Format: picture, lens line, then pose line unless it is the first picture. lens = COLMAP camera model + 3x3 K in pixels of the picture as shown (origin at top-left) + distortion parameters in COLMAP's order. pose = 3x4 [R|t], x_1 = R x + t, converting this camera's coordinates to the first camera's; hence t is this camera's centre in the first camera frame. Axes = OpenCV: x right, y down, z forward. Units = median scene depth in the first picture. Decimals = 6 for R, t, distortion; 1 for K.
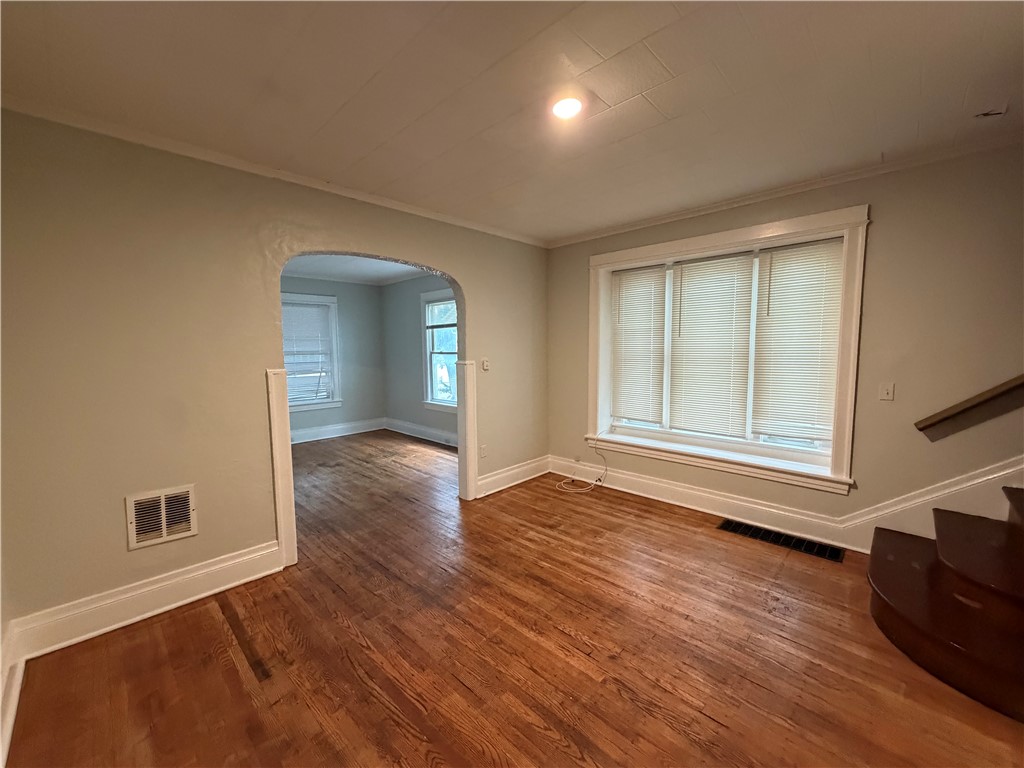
lens RADIAL K [[408.1, 0, 511.3], [0, 408.1, 383.8], [0, 0, 1]] dist [-0.002036, -0.000217]
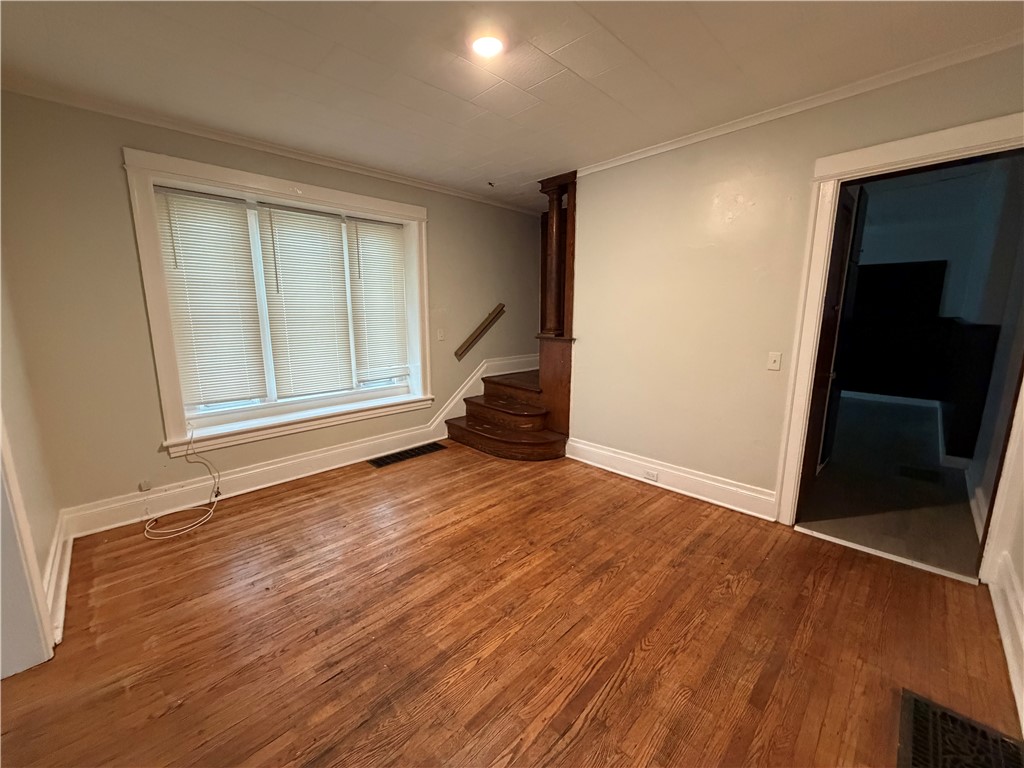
lens RADIAL K [[408.1, 0, 508.3], [0, 408.1, 384.8], [0, 0, 1]] dist [-0.002036, -0.000217]
pose [[0.021808, -0.169862, 0.985226, -0.552809], [0.090413, 0.981758, 0.167263, -0.027454], [-0.995666, 0.085430, 0.036768, 0.574827]]
